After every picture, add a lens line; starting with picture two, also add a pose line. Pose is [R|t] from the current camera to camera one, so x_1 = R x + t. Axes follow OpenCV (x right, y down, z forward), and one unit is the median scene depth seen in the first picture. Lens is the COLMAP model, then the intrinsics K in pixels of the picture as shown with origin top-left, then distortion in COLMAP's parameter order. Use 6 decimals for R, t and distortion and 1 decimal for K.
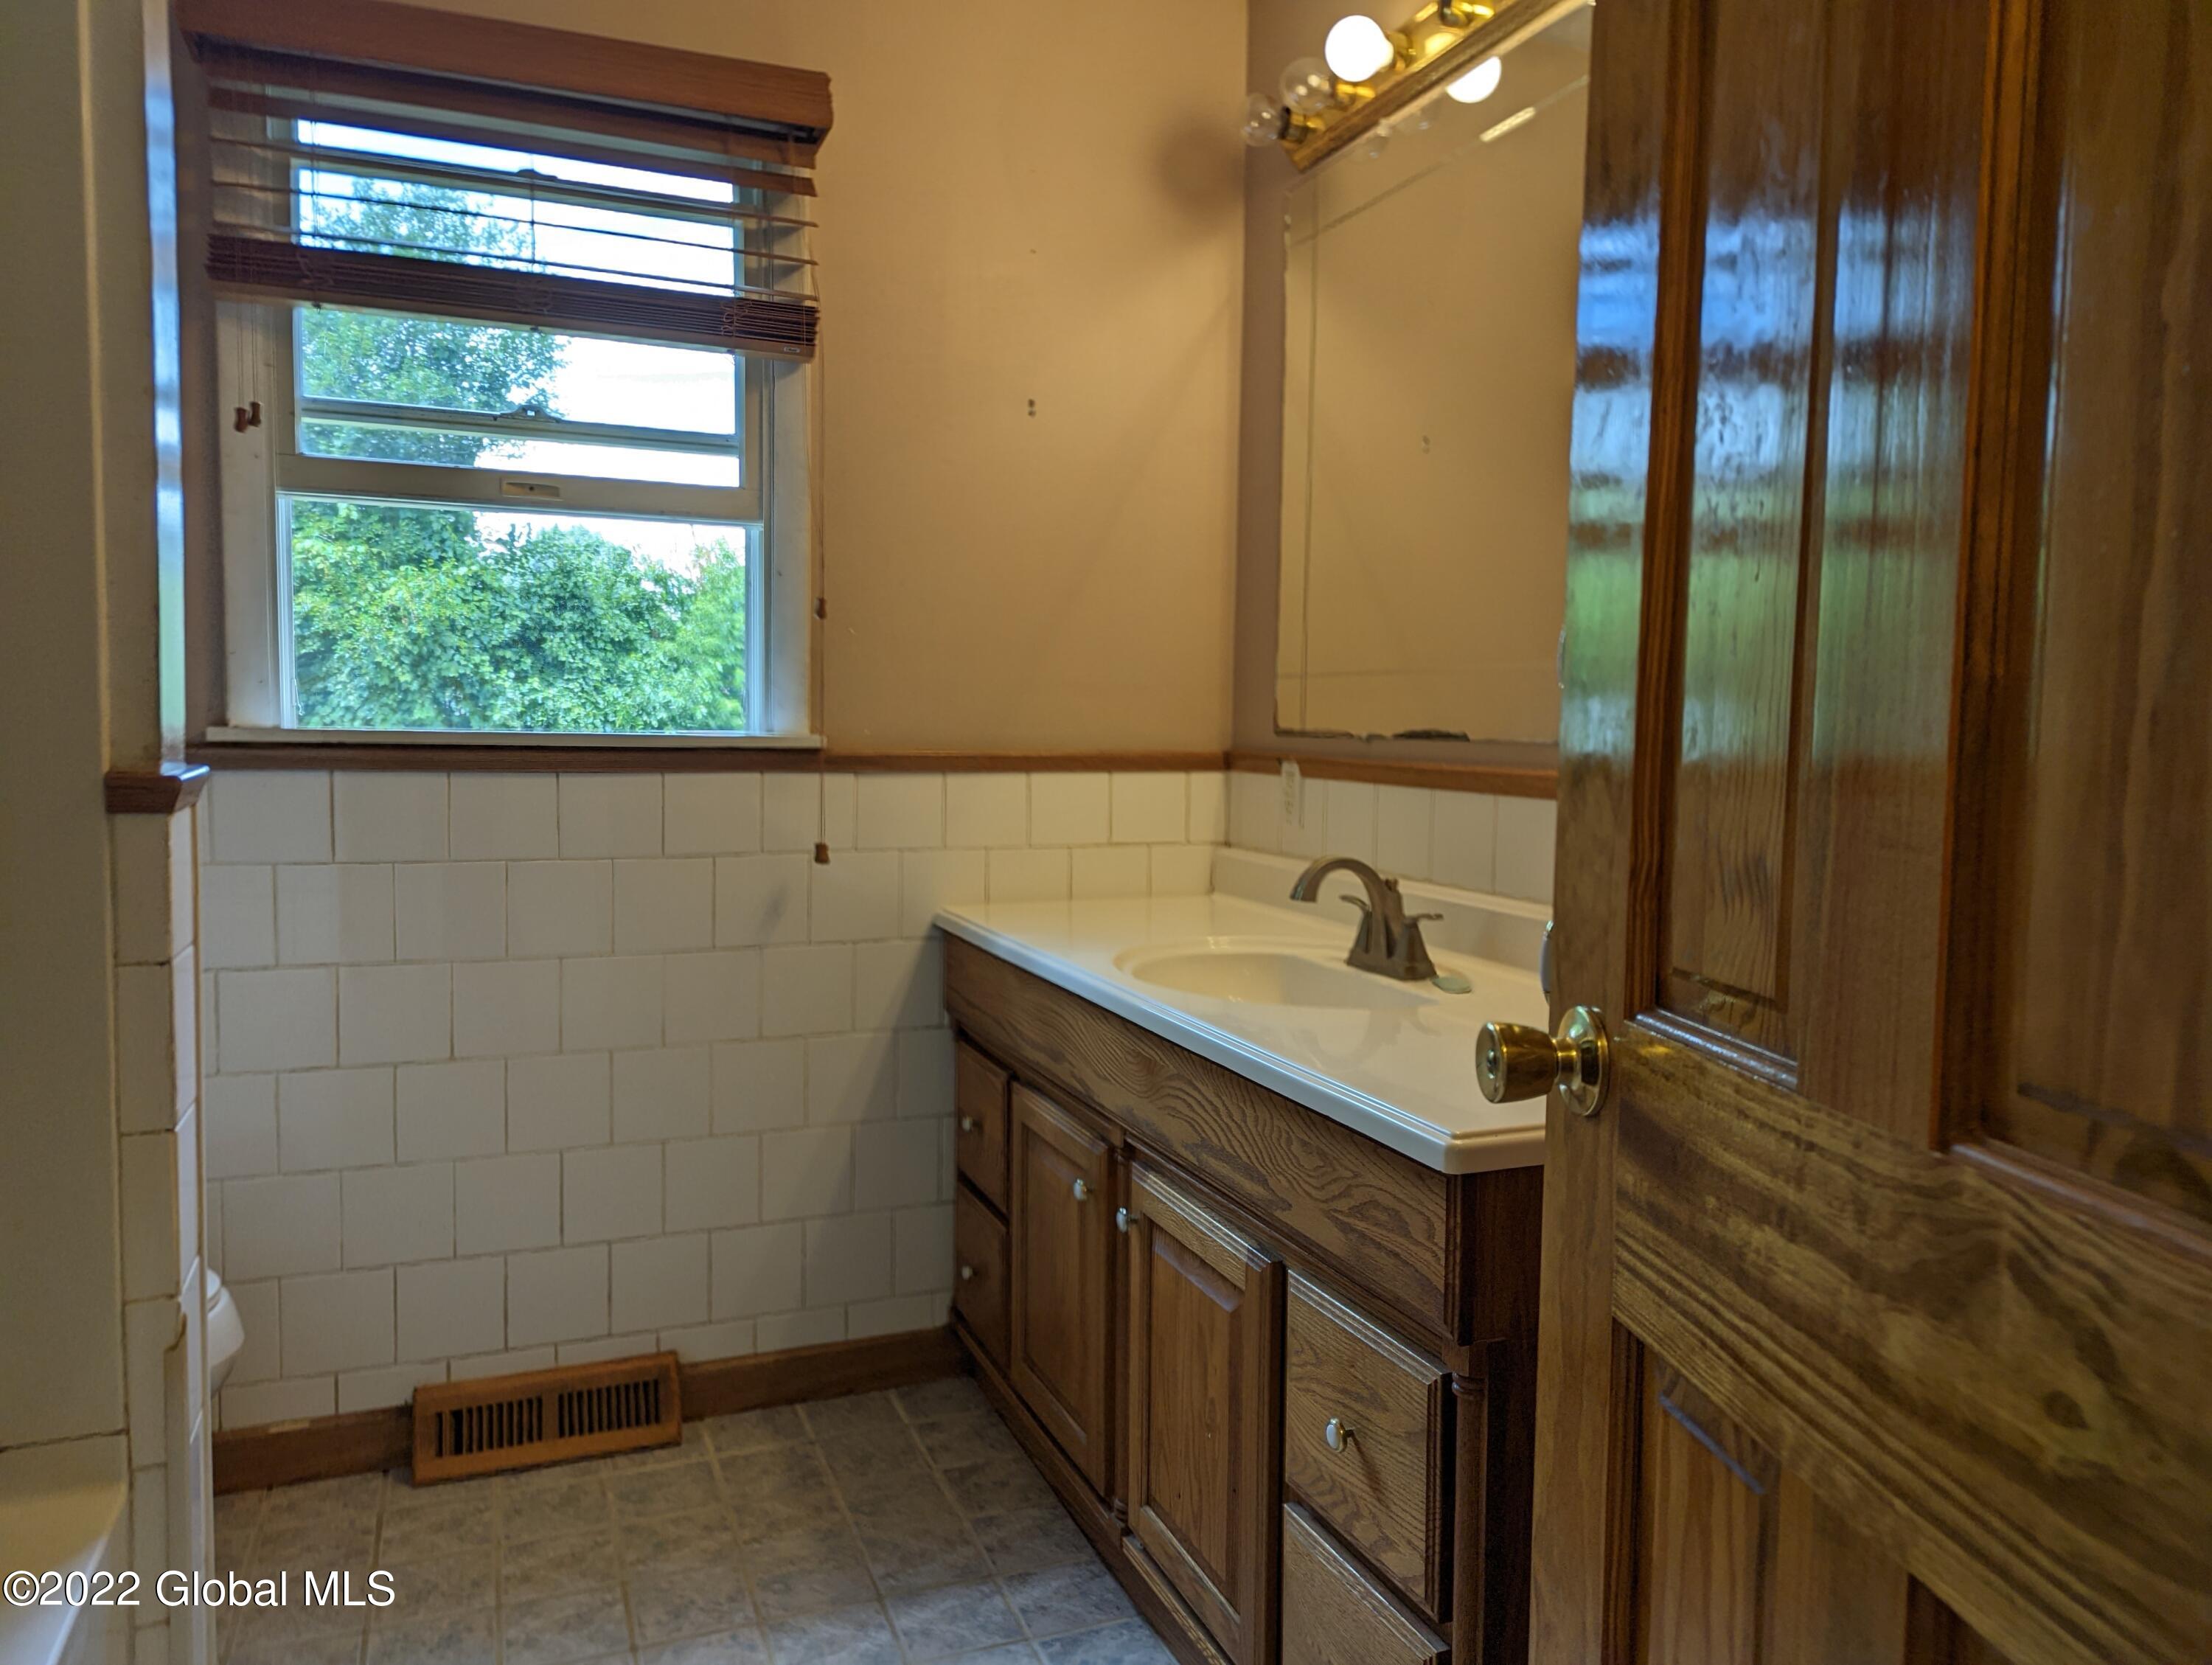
lens RADIAL K [[1553.8, 0, 1107.7], [0, 1553.8, 826.5], [0, 0, 1]] dist [0.049114, -0.033756]
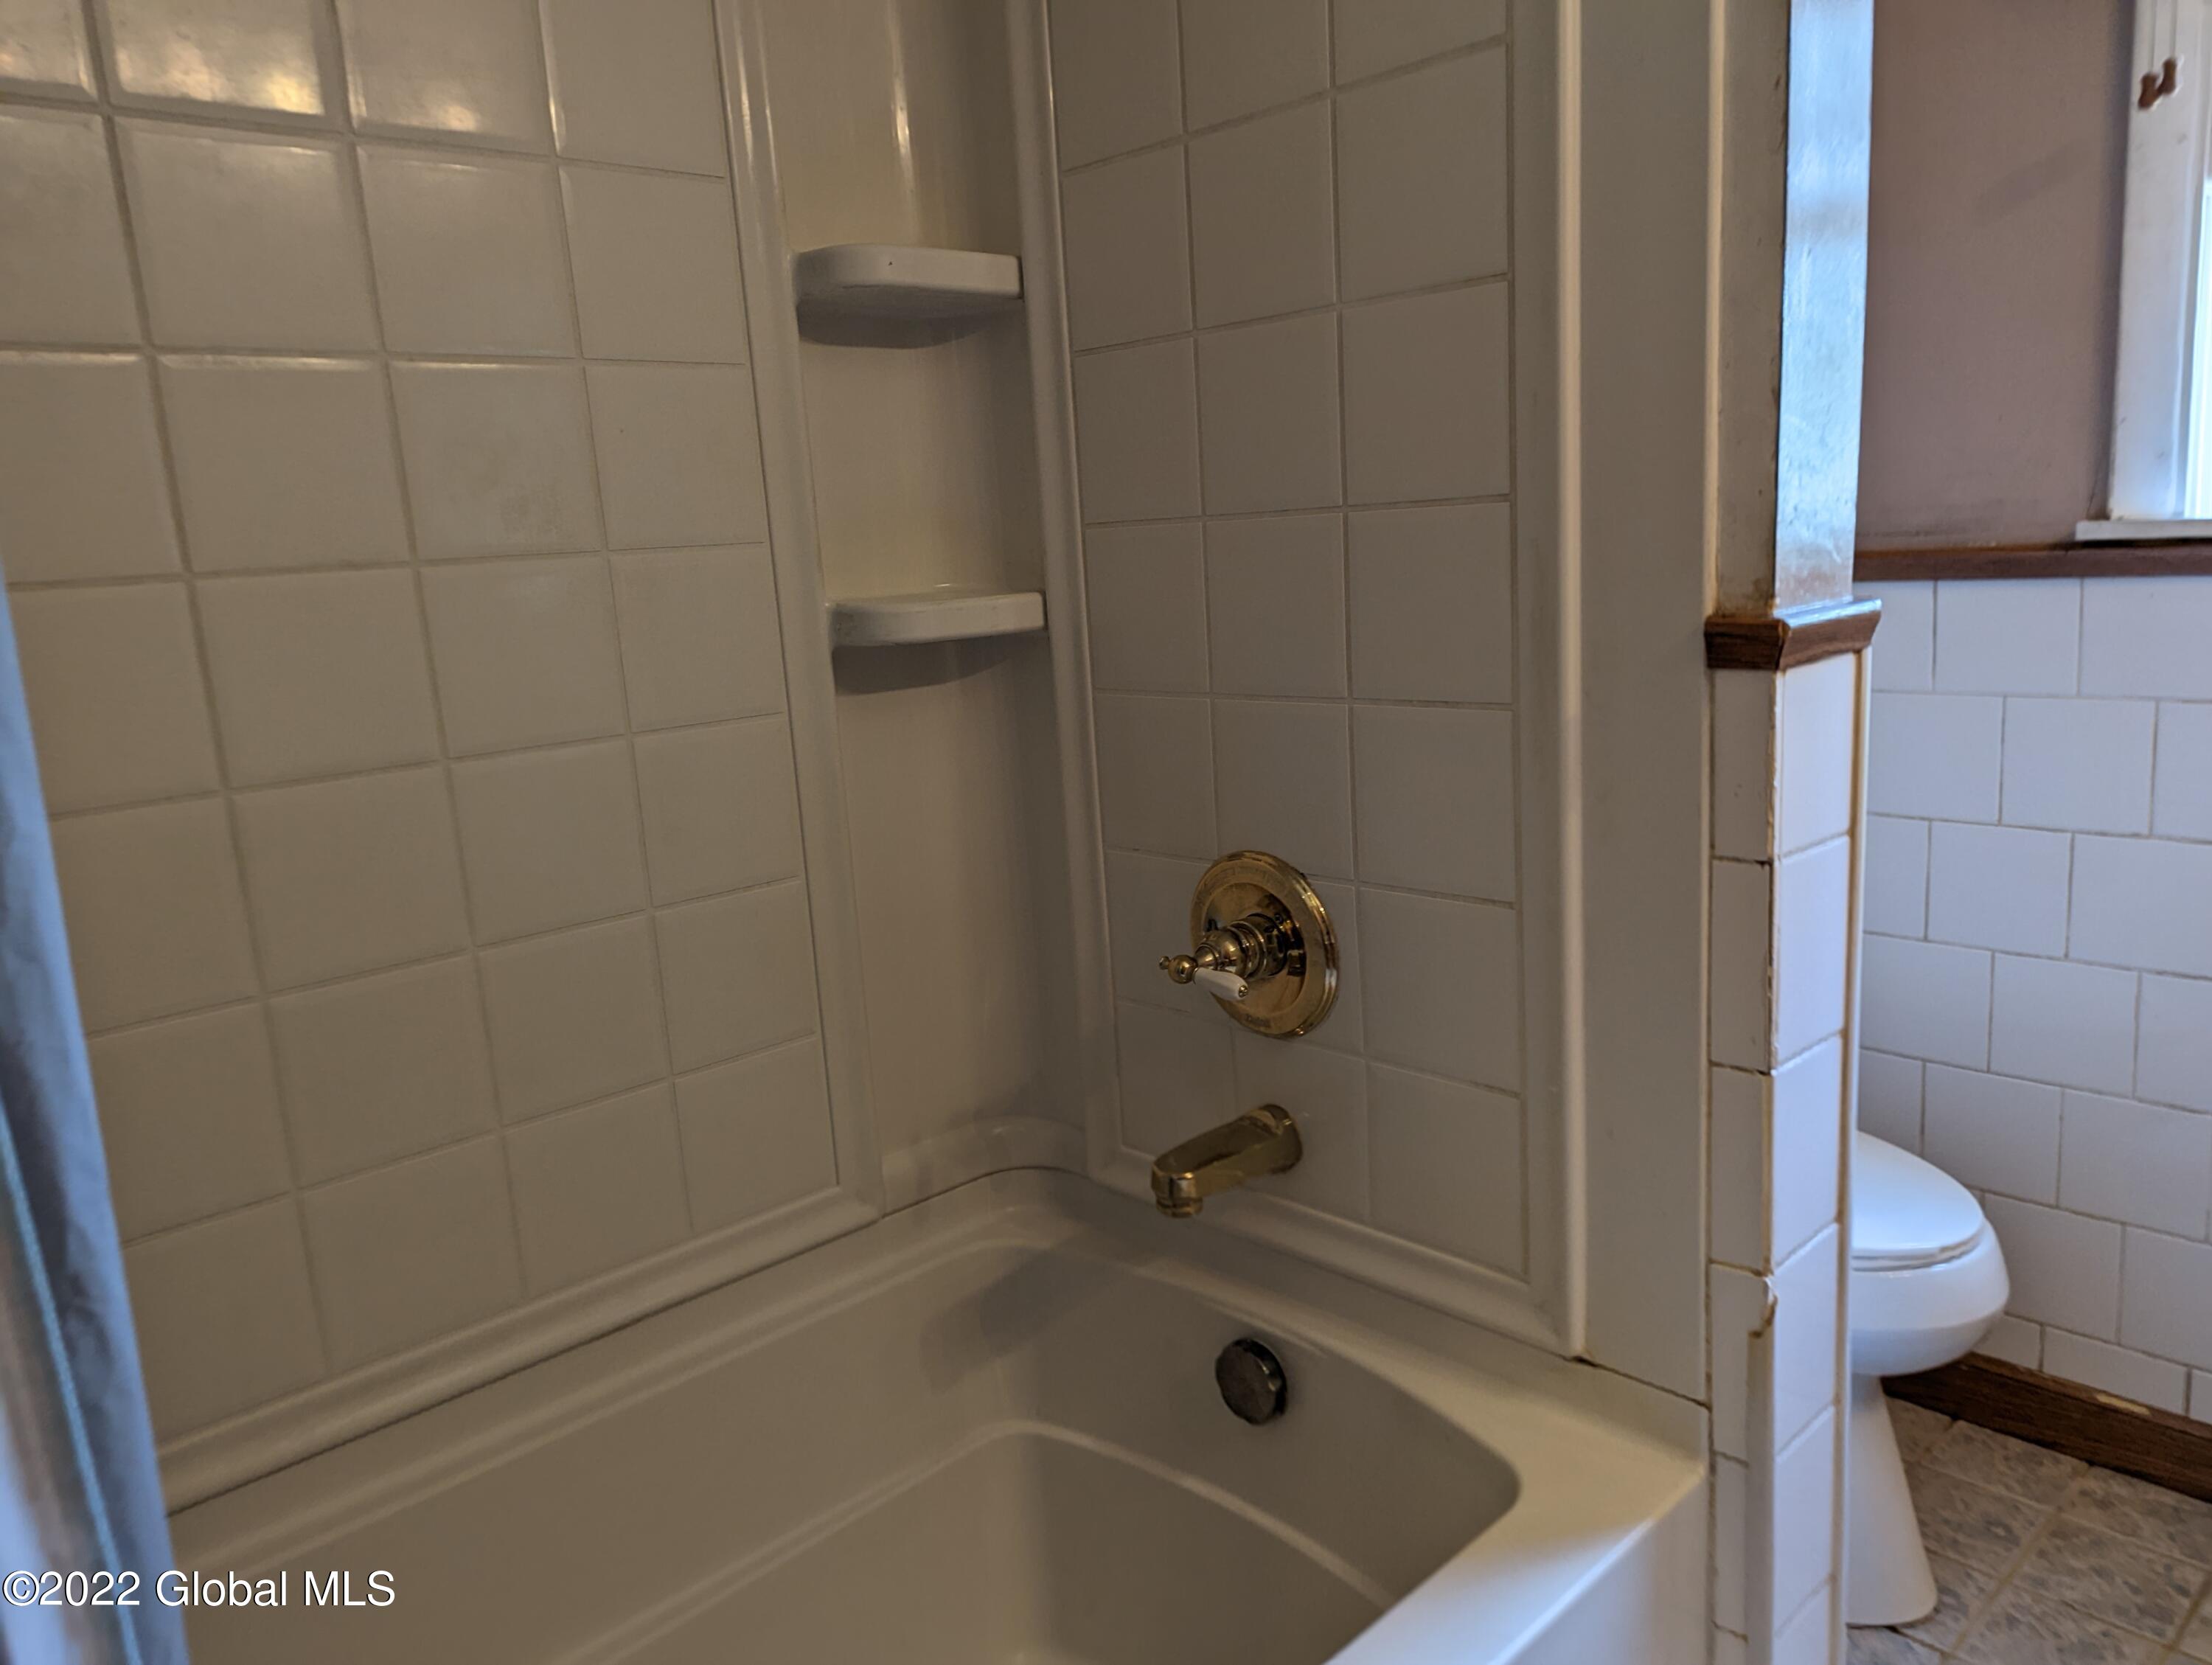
lens RADIAL K [[1553.8, 0, 1105.6], [0, 1553.8, 835.9], [0, 0, 1]] dist [0.049114, -0.033756]
pose [[0.362935, 0.136262, -0.921798, -0.009266], [-0.000826, 0.989297, 0.145914, -0.038070], [0.931814, -0.052196, 0.359162, 0.418483]]
